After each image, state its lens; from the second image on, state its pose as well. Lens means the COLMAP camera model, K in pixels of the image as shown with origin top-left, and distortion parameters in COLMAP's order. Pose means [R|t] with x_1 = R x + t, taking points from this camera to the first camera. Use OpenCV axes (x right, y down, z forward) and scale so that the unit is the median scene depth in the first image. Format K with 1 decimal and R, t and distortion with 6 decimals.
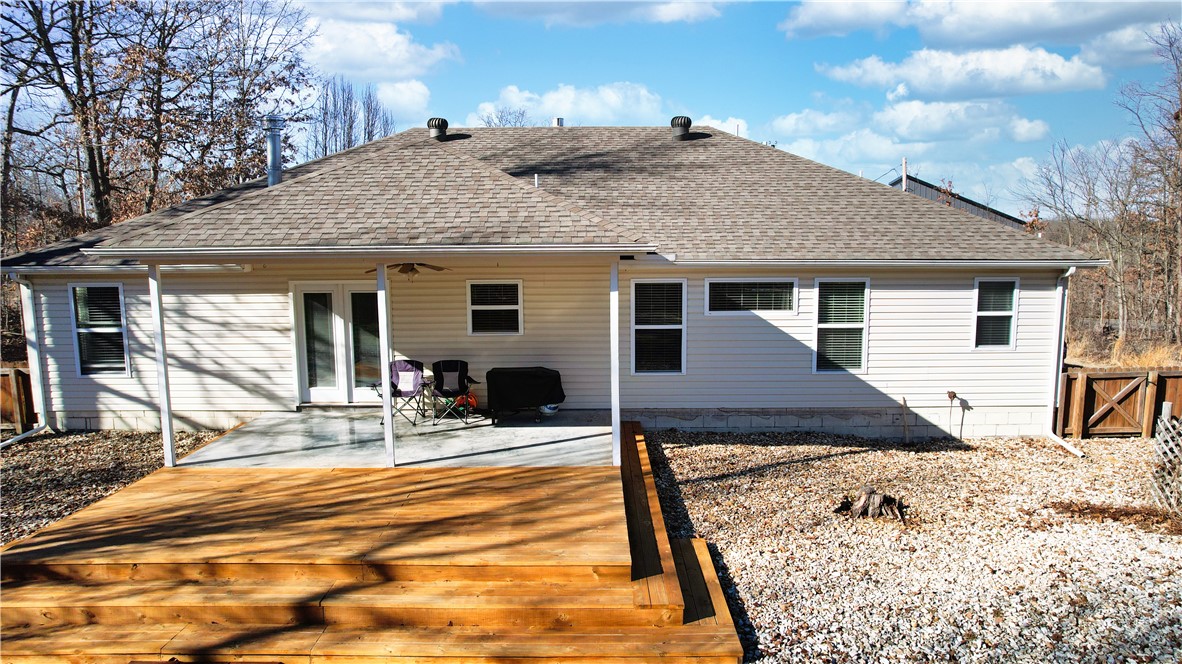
lens RADIAL K [[765.2, 0, 591.0], [0, 765.2, 332.0], [0, 0, 1]] dist [-0.081163, 0.060133]
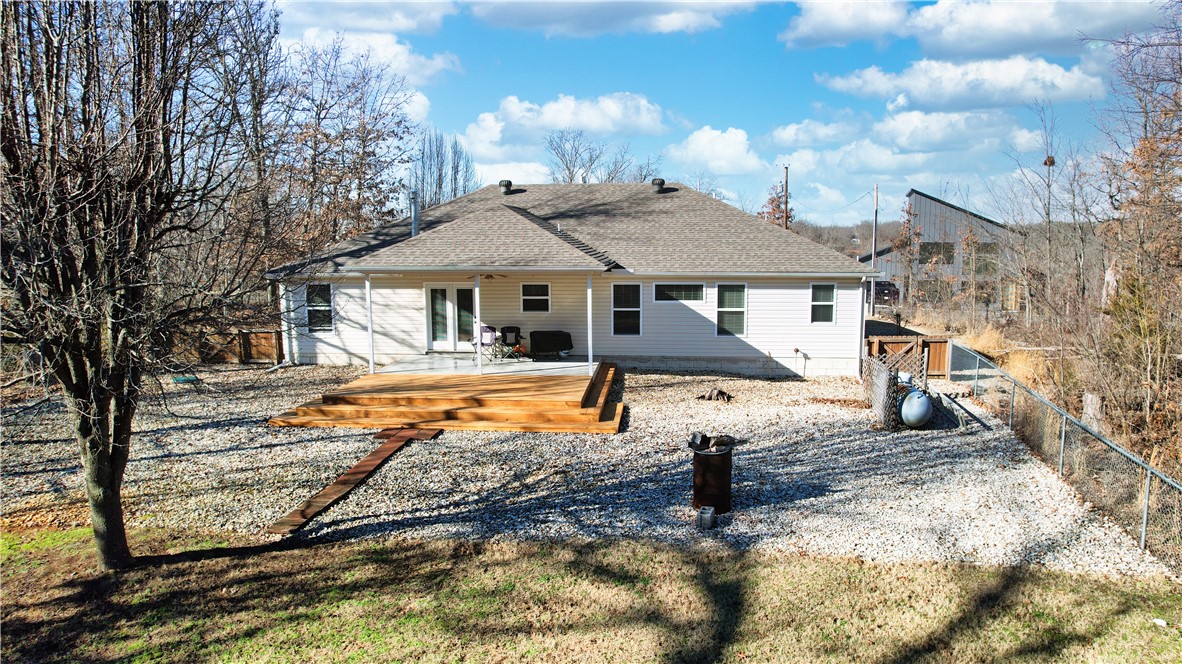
lens RADIAL K [[765.2, 0, 591.0], [0, 765.2, 332.0], [0, 0, 1]] dist [-0.081163, 0.060133]
pose [[0.996191, 0.011946, -0.086381, 0.160200], [-0.011794, 0.999928, 0.002260, 0.043230], [0.086402, -0.001233, 0.996260, -0.779964]]
